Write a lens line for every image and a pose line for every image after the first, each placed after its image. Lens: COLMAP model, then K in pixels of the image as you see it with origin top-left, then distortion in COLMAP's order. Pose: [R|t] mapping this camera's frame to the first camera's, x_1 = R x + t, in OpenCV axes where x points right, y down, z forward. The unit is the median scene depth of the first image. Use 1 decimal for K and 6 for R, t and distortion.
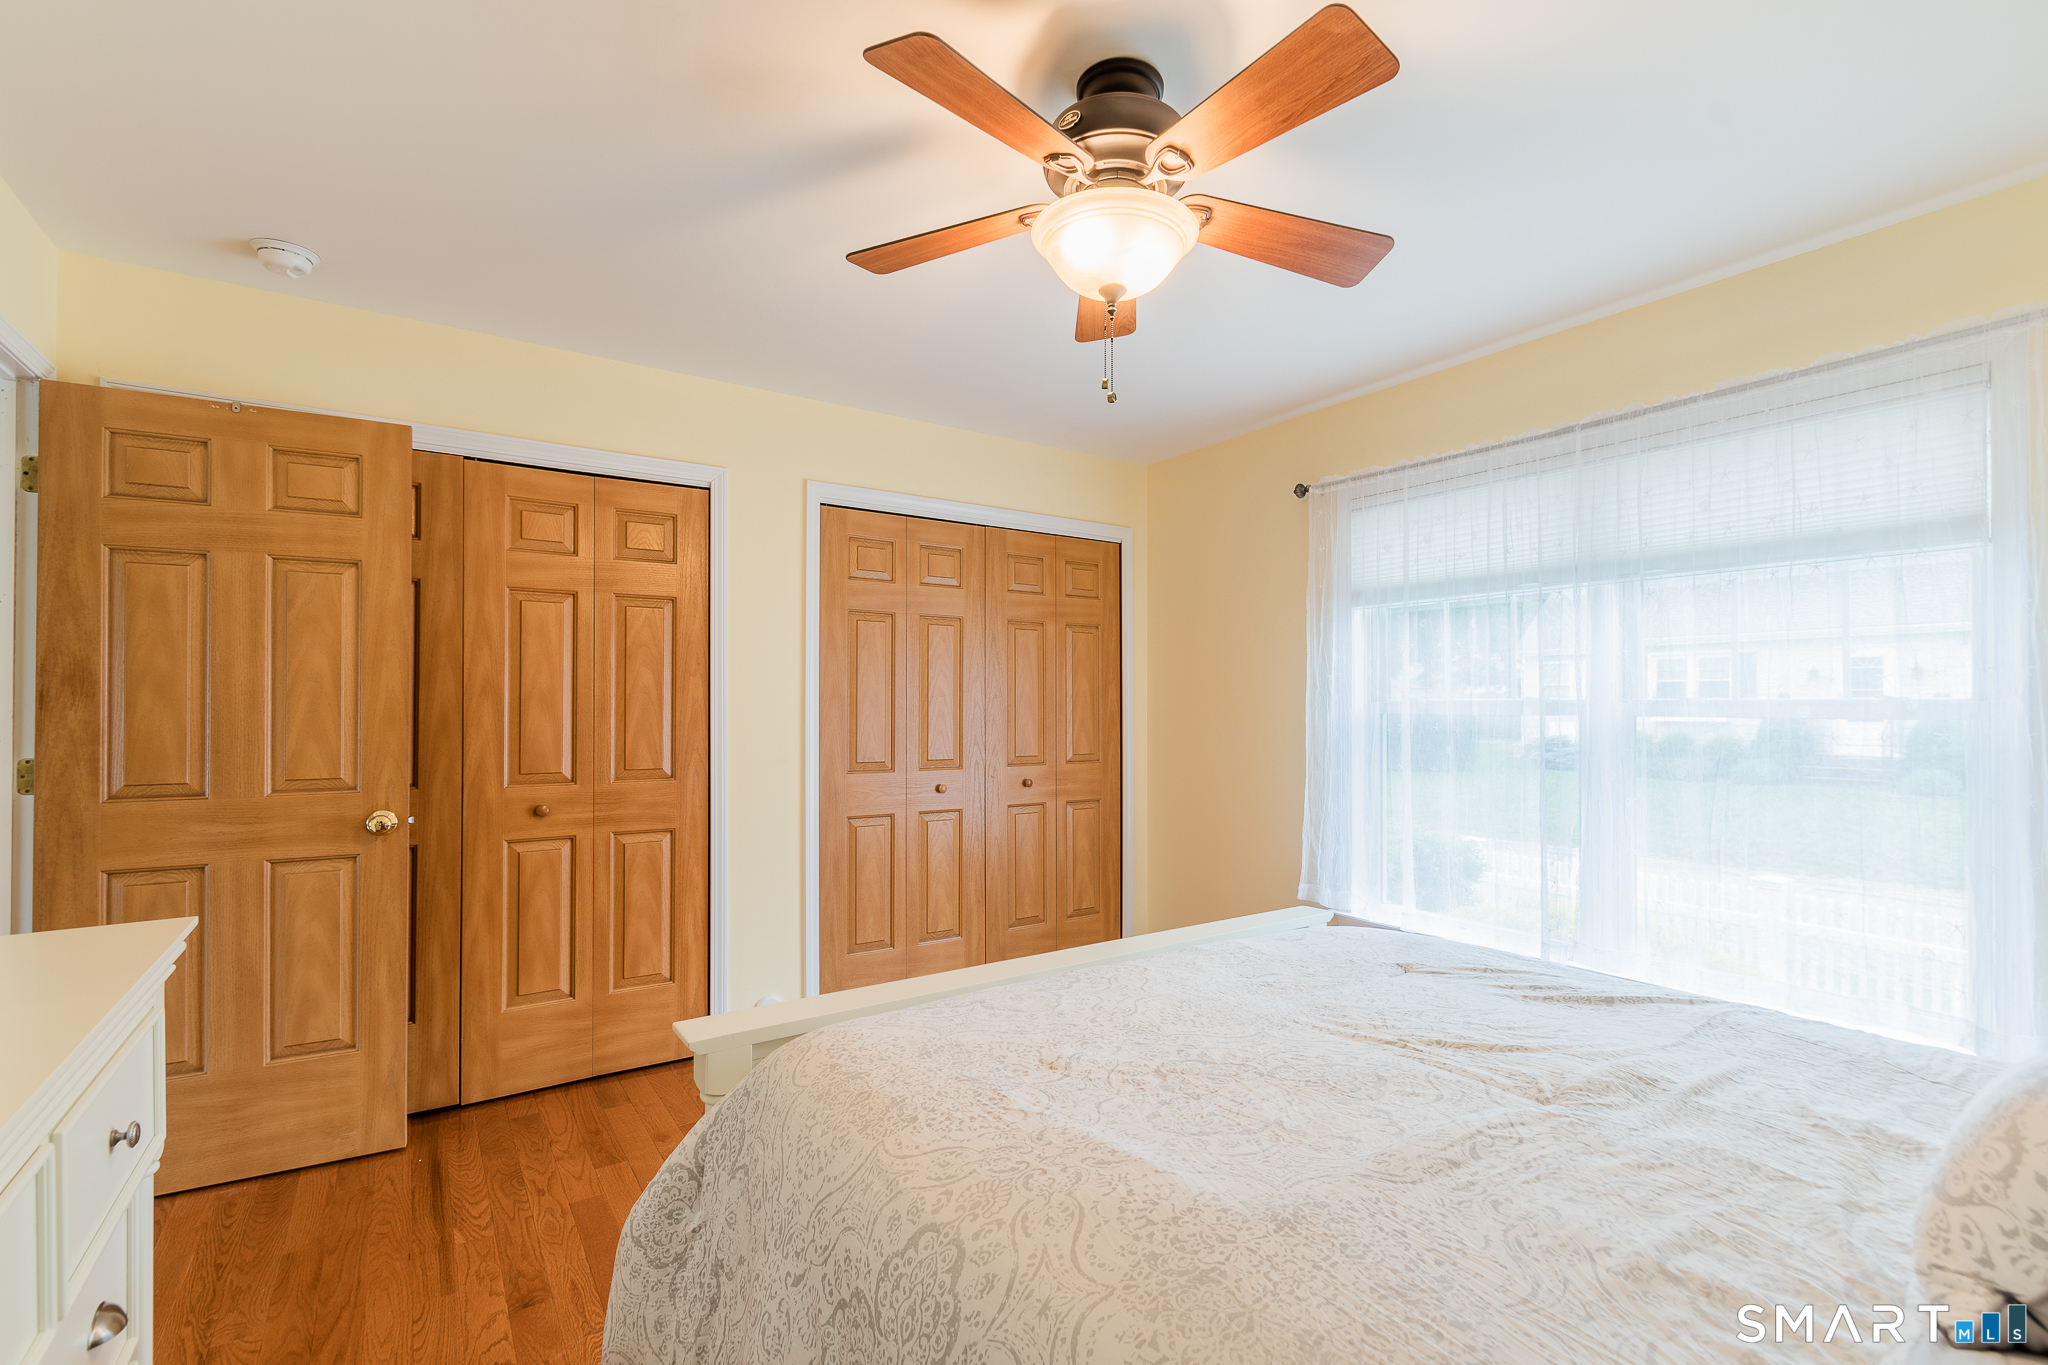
lens RADIAL K [[915.8, 0, 1011.2], [0, 915.8, 693.0], [0, 0, 1]] dist [0.001421, 0.000126]
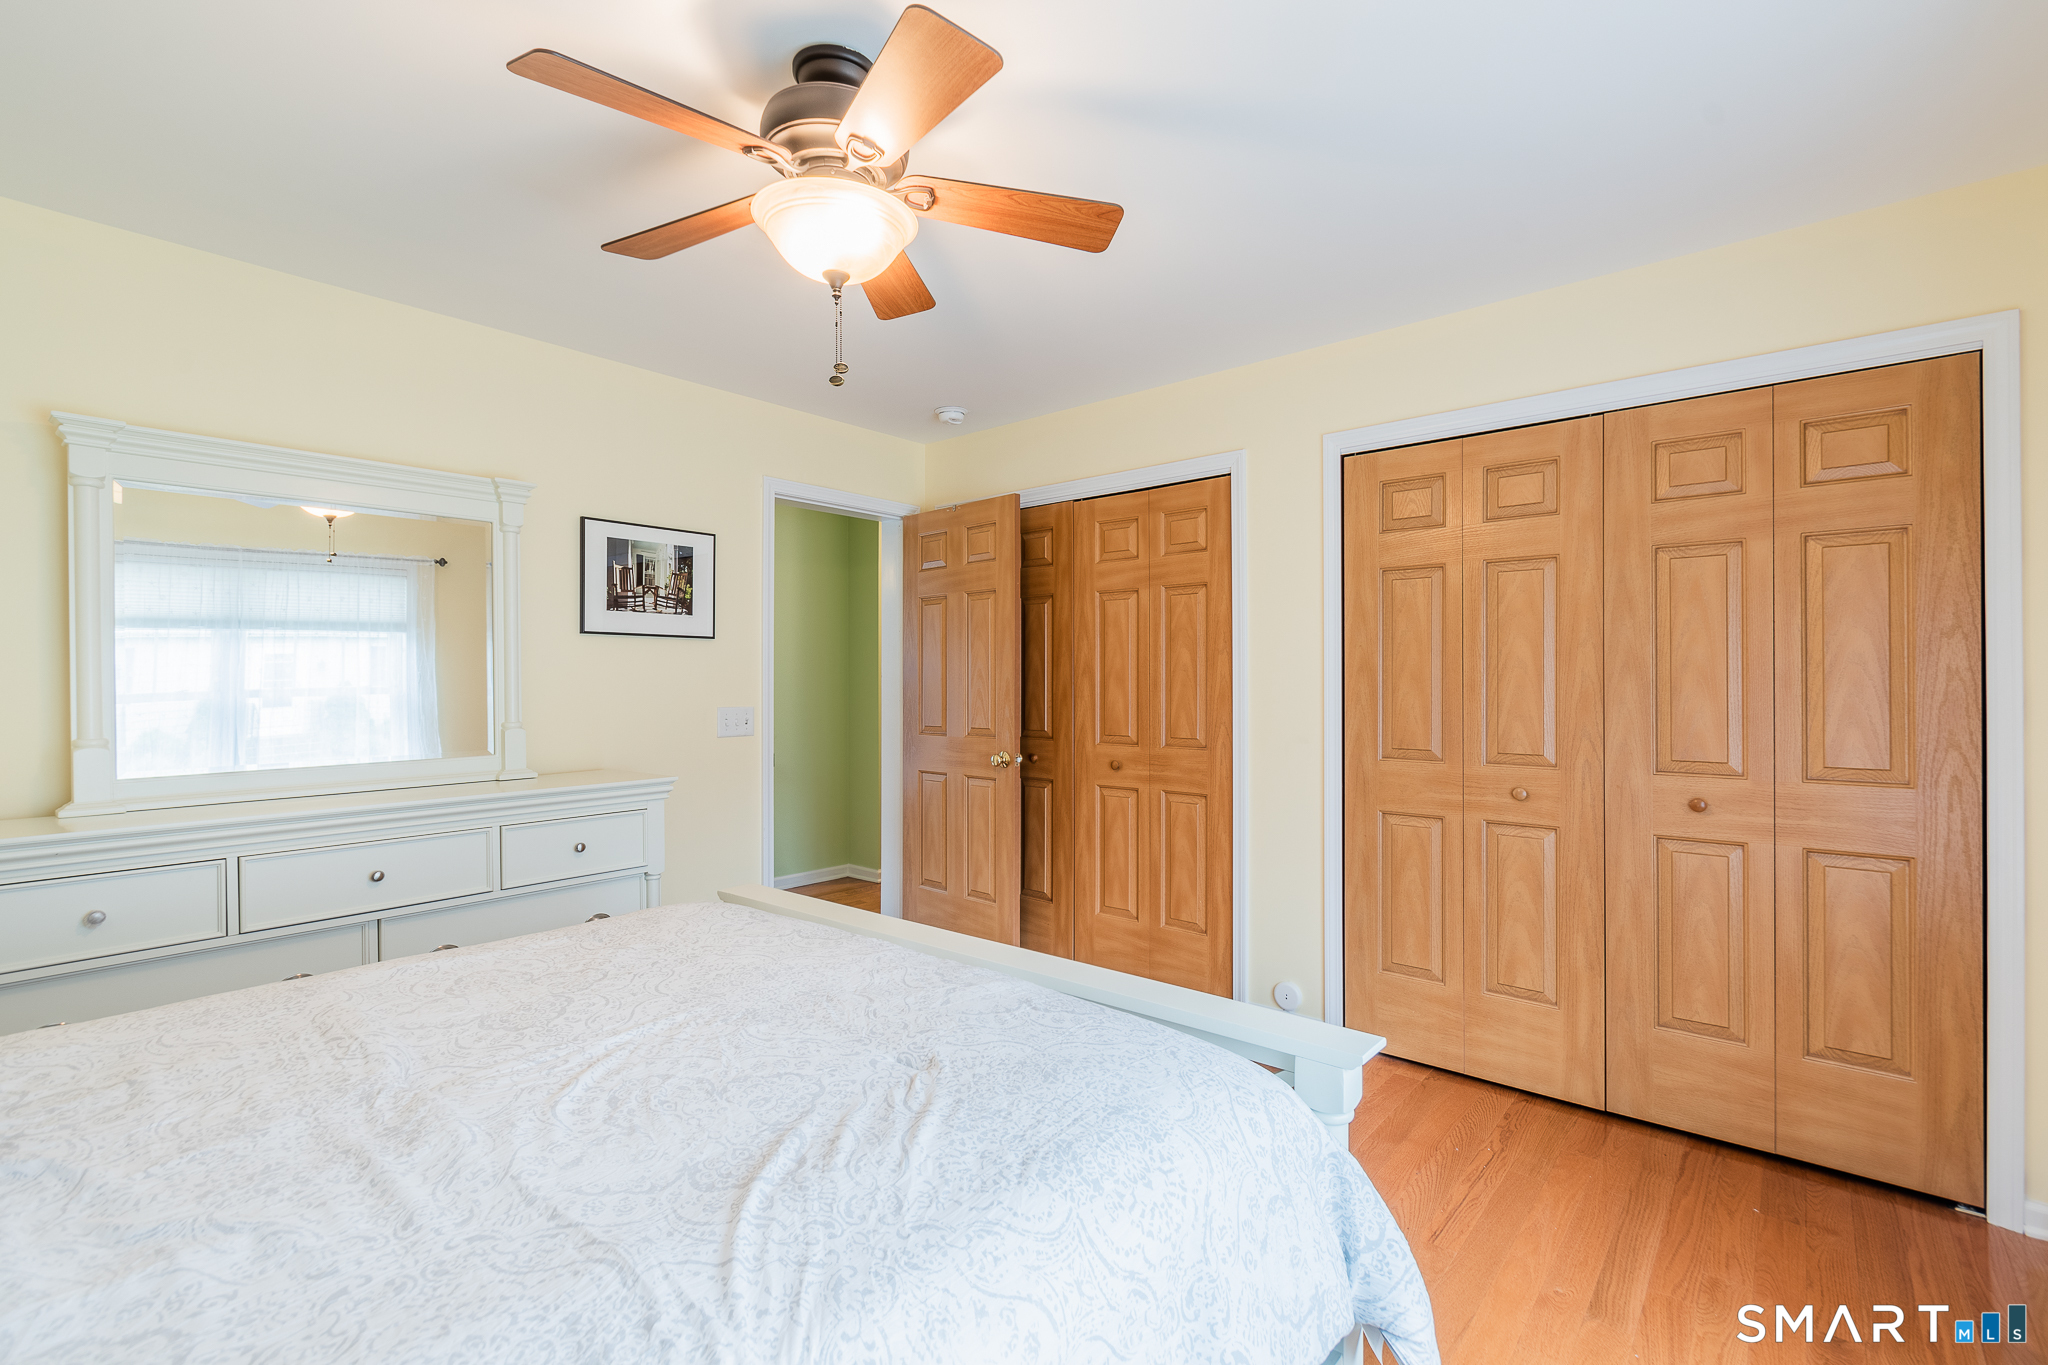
lens RADIAL K [[903.3, 0, 1024.0], [0, 903.3, 682.5], [0, 0, 1]] dist [-0.007548, -0.000312]
pose [[0.267712, -0.006575, -0.963477, 0.625463], [0.010607, 0.999936, -0.003876, 0.017006], [0.963441, -0.009182, 0.267765, 0.519613]]
